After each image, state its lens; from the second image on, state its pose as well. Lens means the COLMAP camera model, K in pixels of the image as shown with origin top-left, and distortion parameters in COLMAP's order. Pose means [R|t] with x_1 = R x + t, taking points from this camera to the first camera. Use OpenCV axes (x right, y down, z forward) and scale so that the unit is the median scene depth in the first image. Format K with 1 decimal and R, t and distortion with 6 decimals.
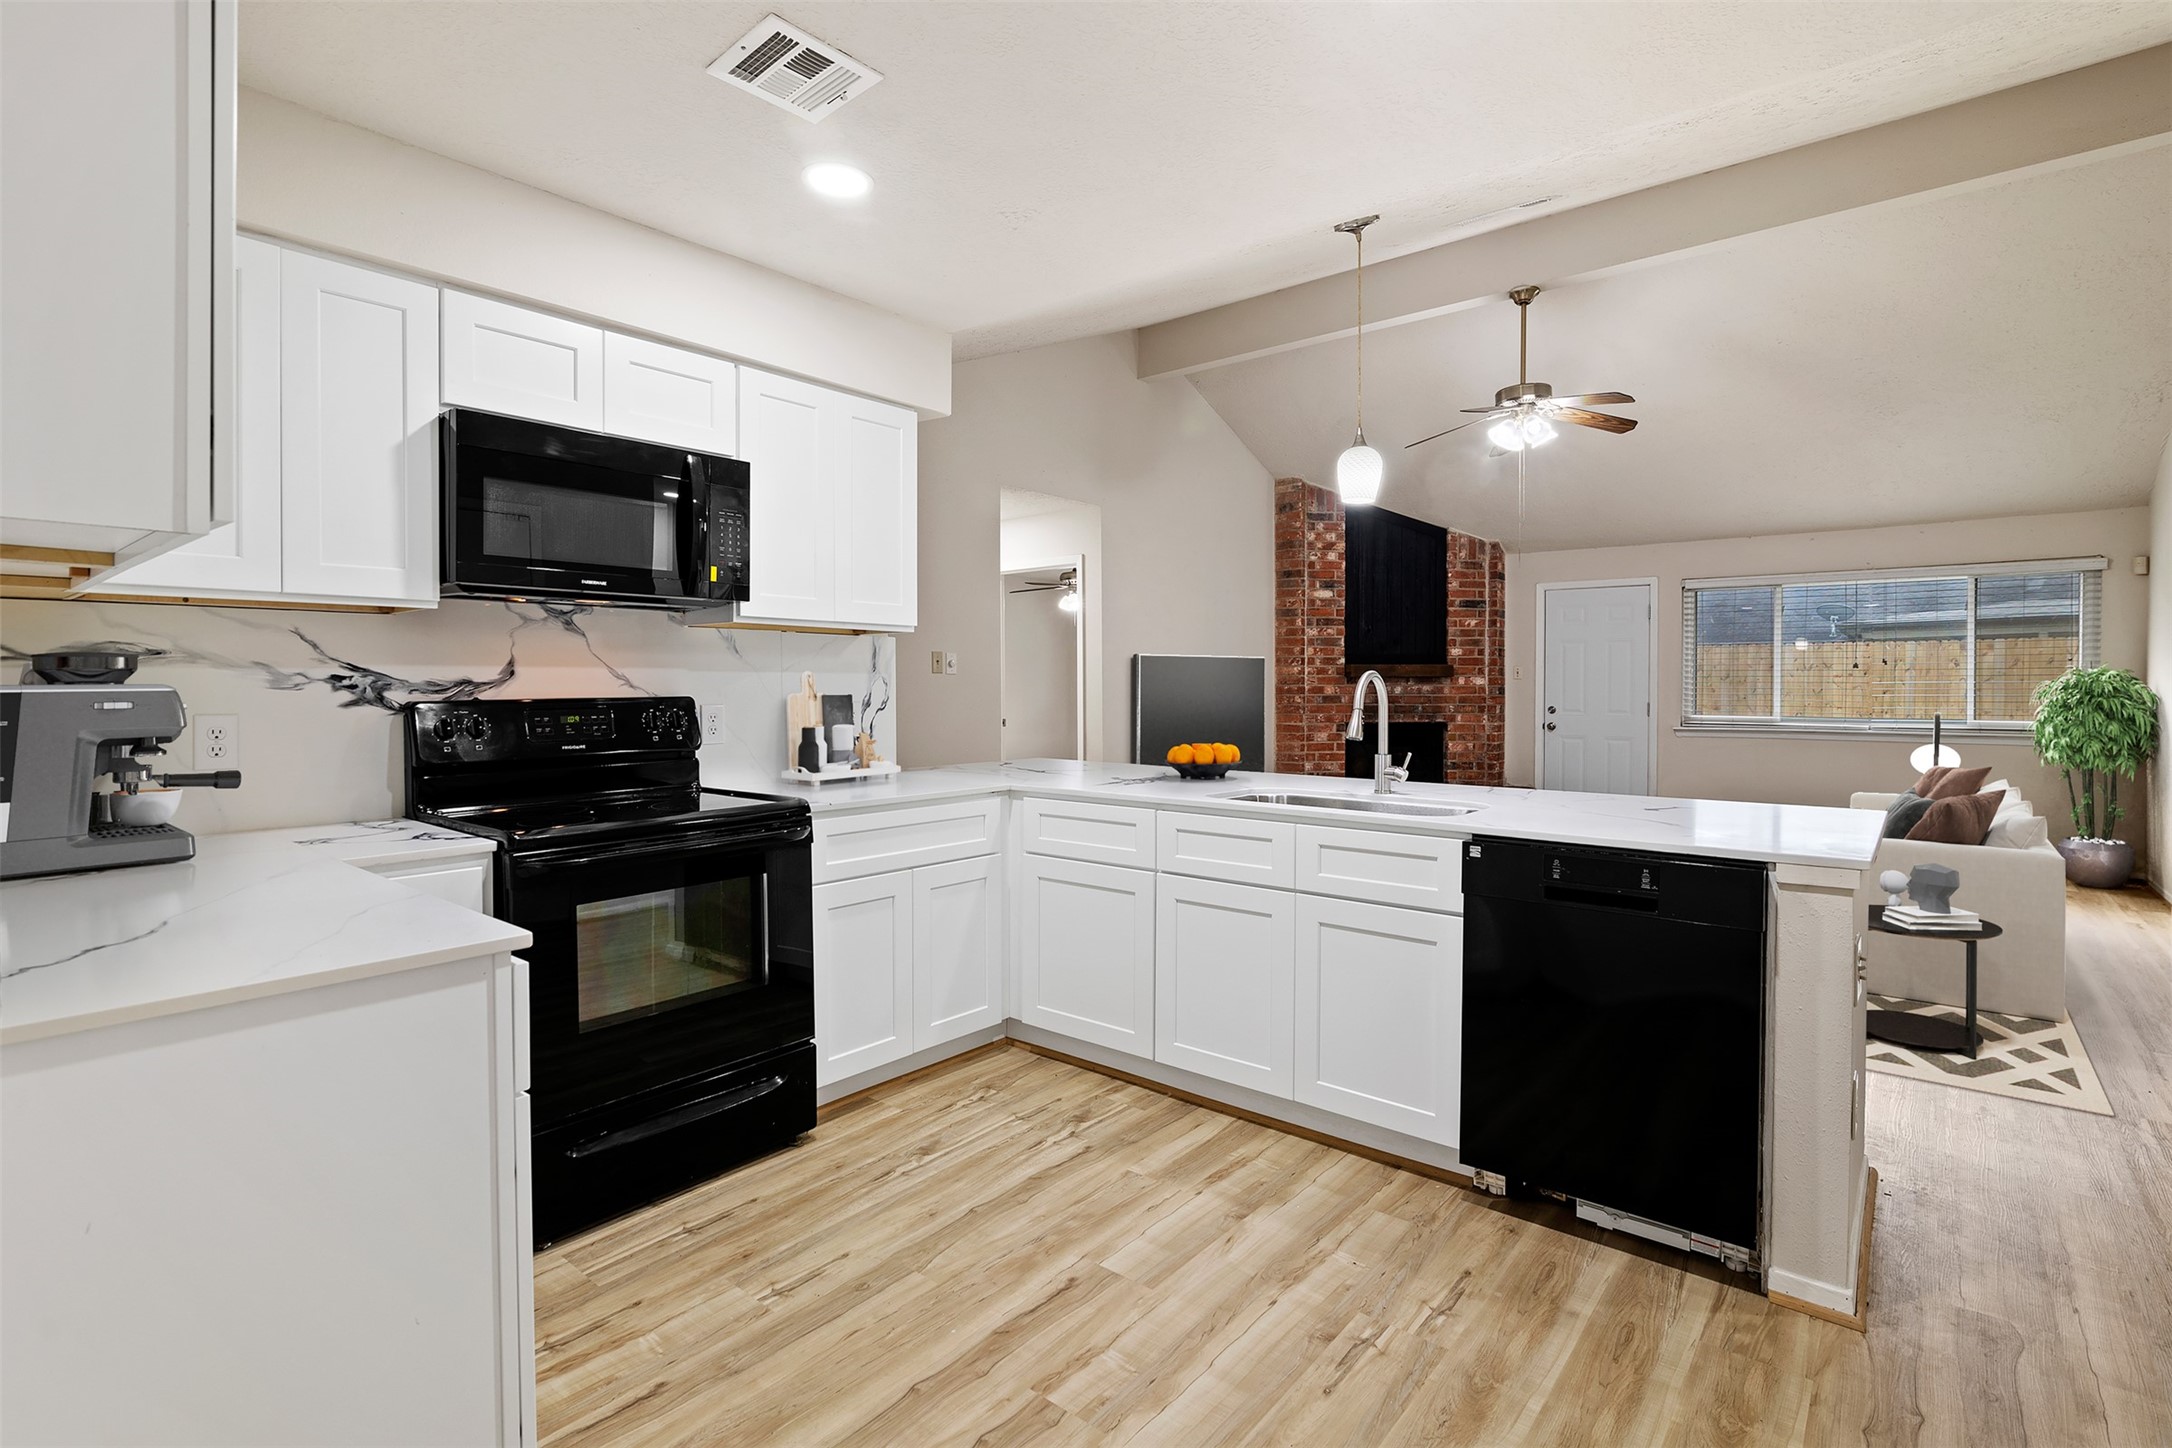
lens RADIAL K [[1015.1, 0, 1091.9], [0, 1015.1, 687.5], [0, 0, 1]] dist [-0.010692, -0.000163]
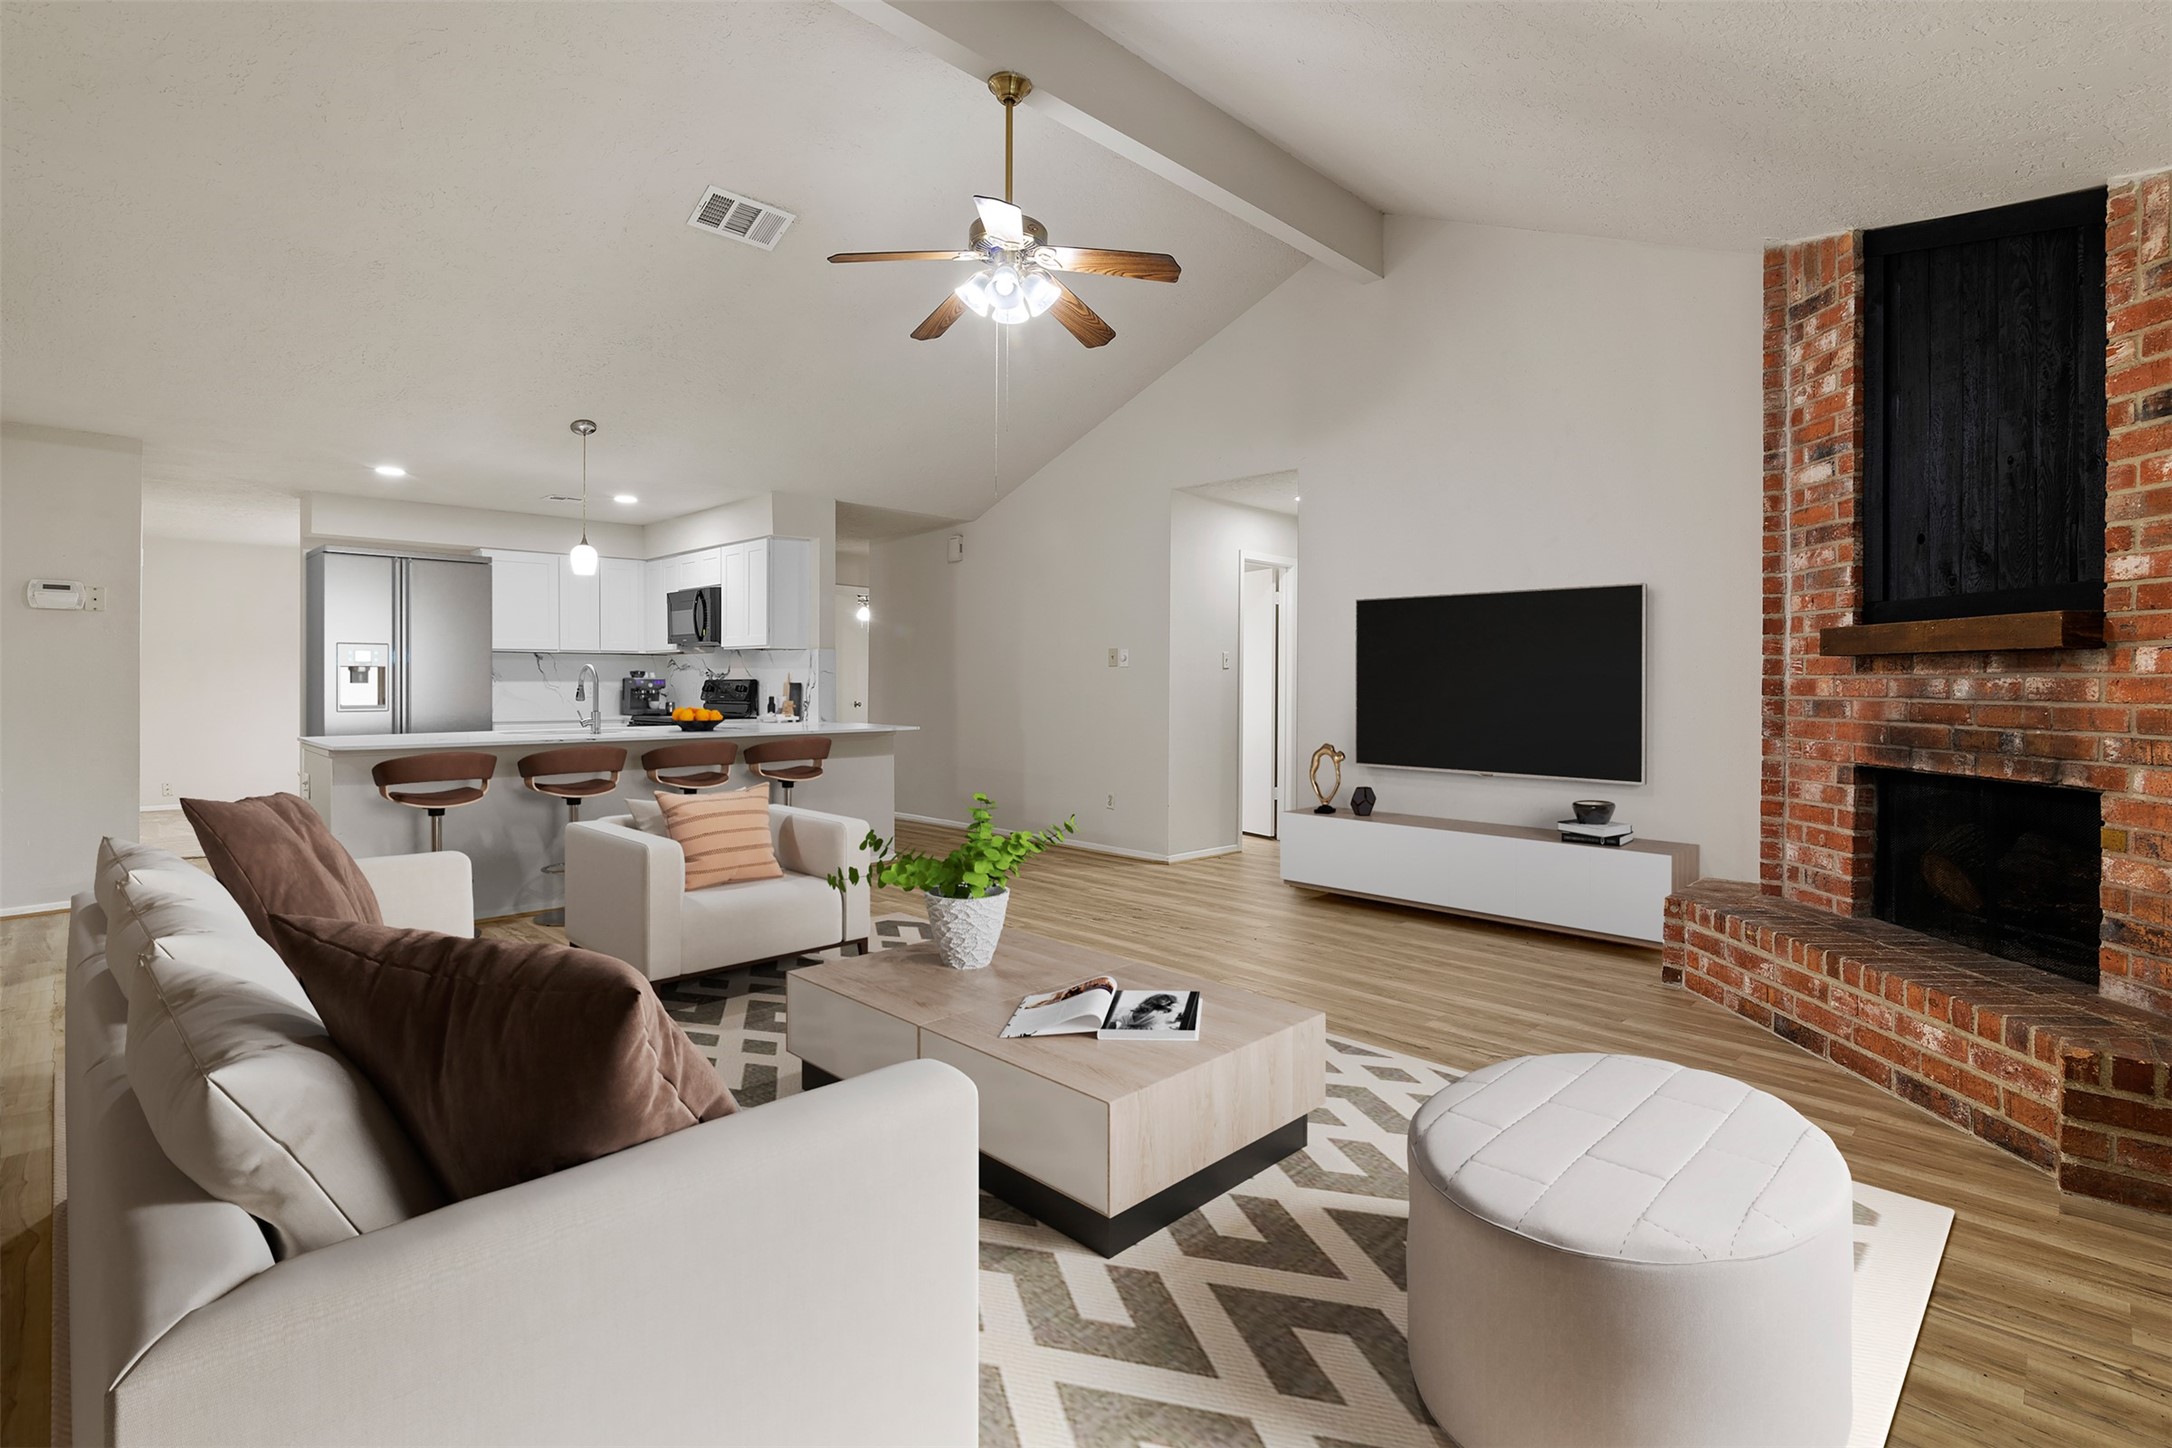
lens RADIAL K [[1015.1, 0, 1078.9], [0, 1015.1, 688.6], [0, 0, 1]] dist [-0.010692, -0.000163]
pose [[-0.093085, 0.005389, -0.995644, 2.233249], [-0.008946, 0.999940, 0.006249, 0.010029], [0.995618, 0.009488, -0.093031, 2.274520]]
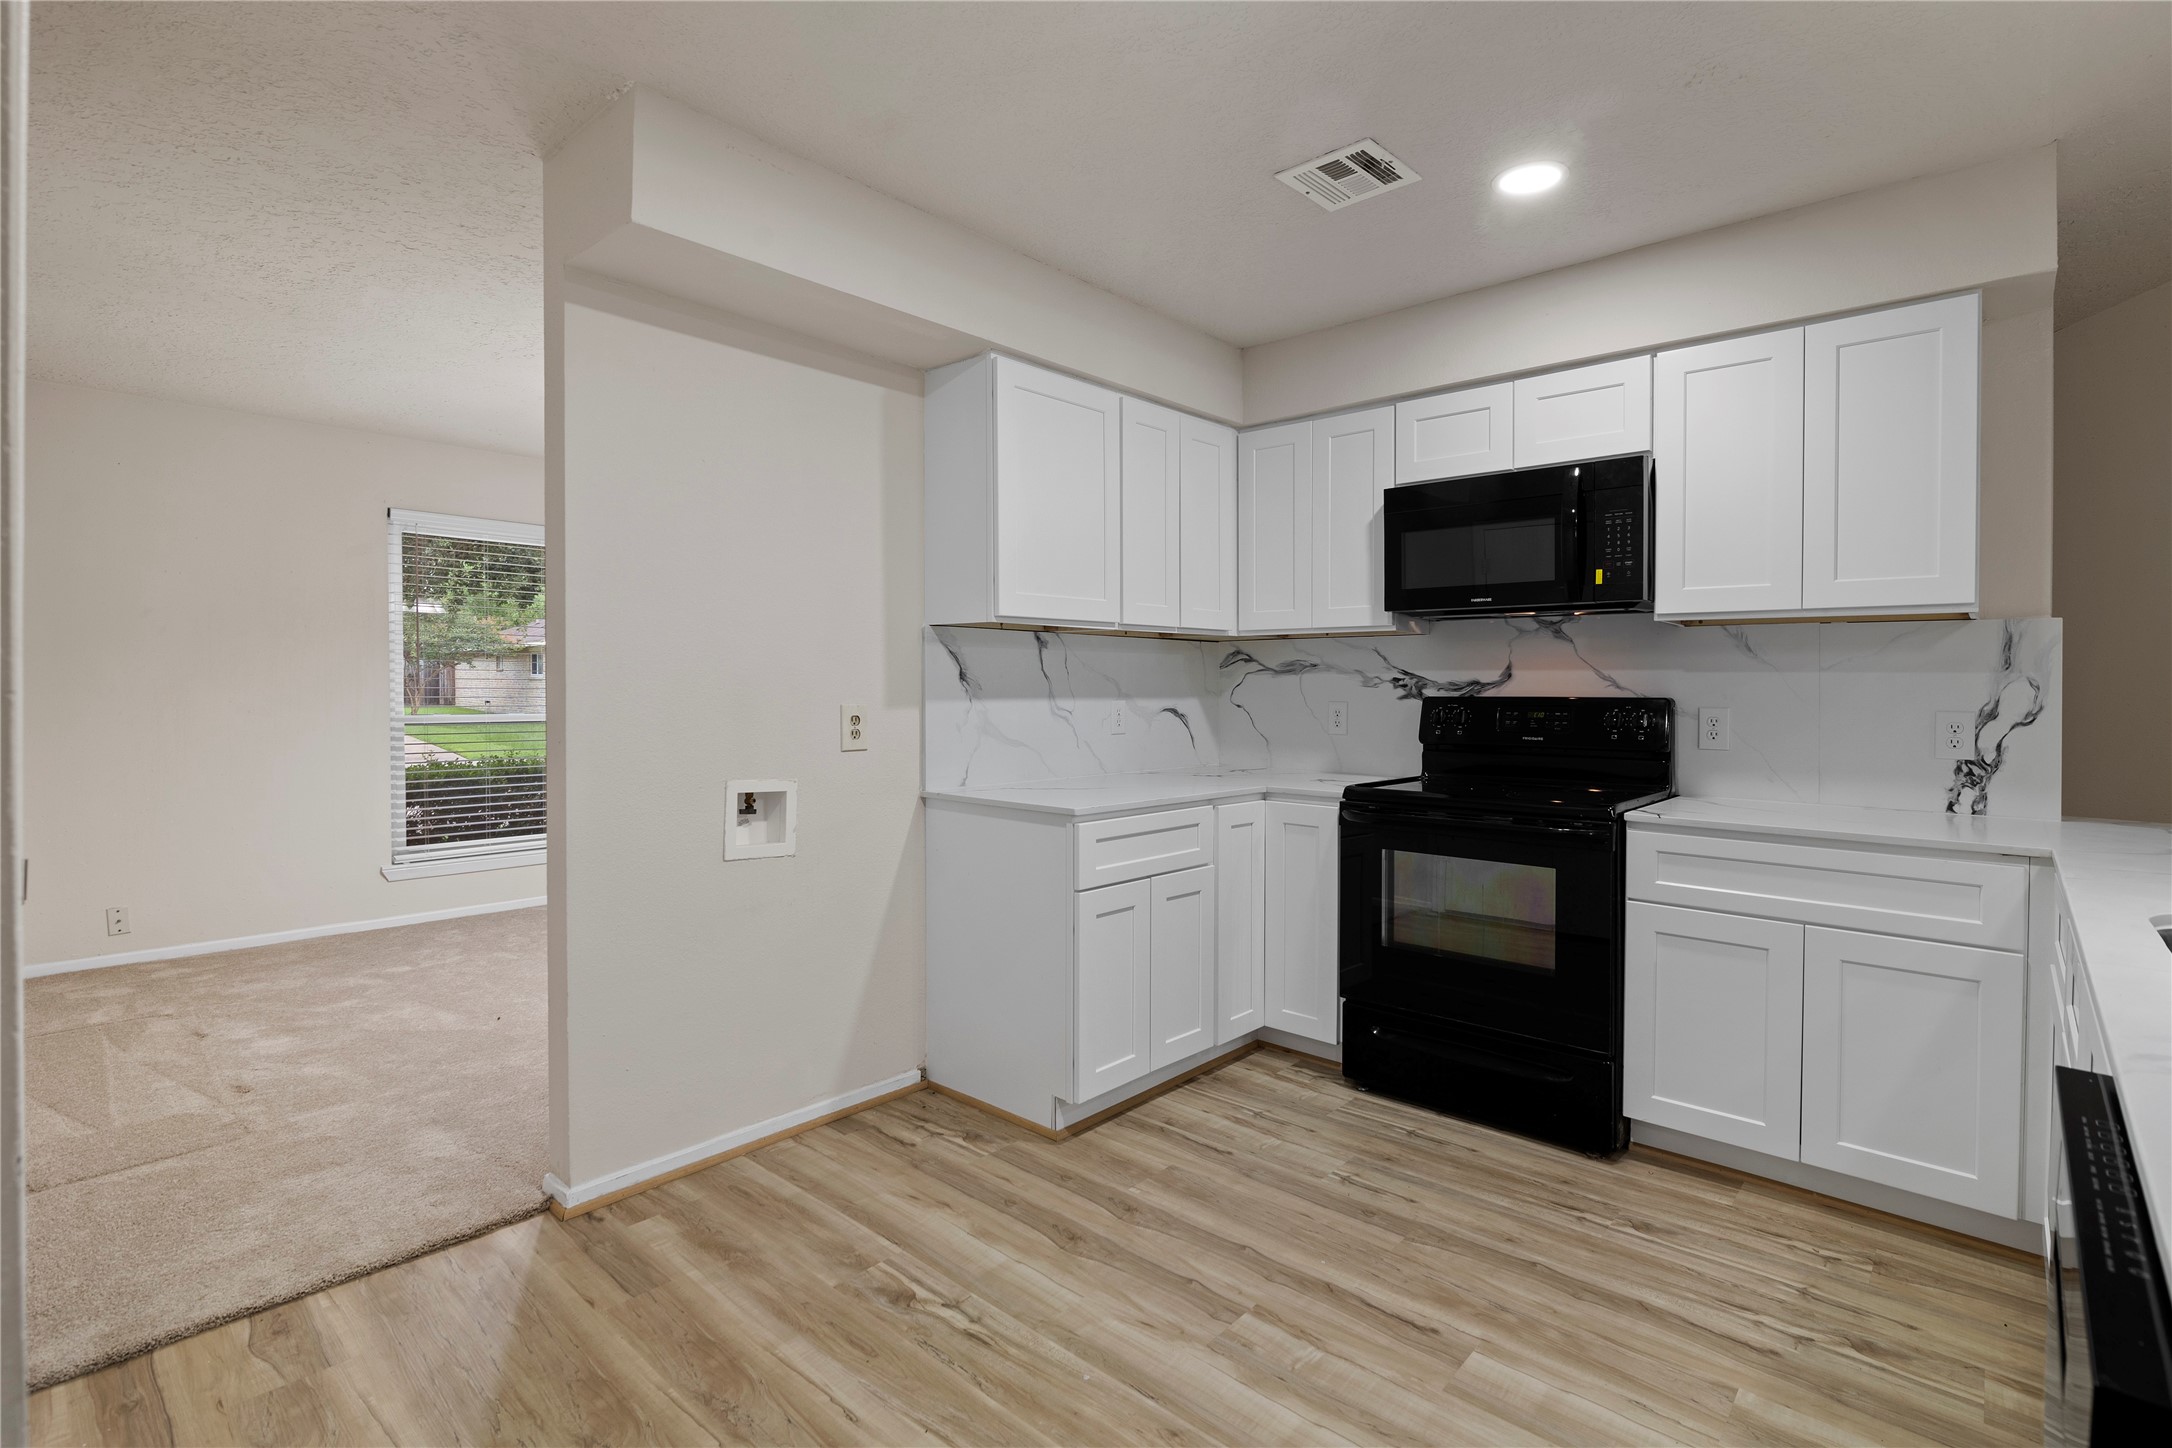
lens RADIAL K [[1015.1, 0, 1104.8], [0, 1015.1, 693.7], [0, 0, 1]] dist [-0.010692, -0.000163]
pose [[-0.034539, 0.008102, -0.999371, 0.673101], [-0.011178, 0.999901, 0.008493, 0.002928], [0.999341, 0.011465, -0.034445, 0.543329]]
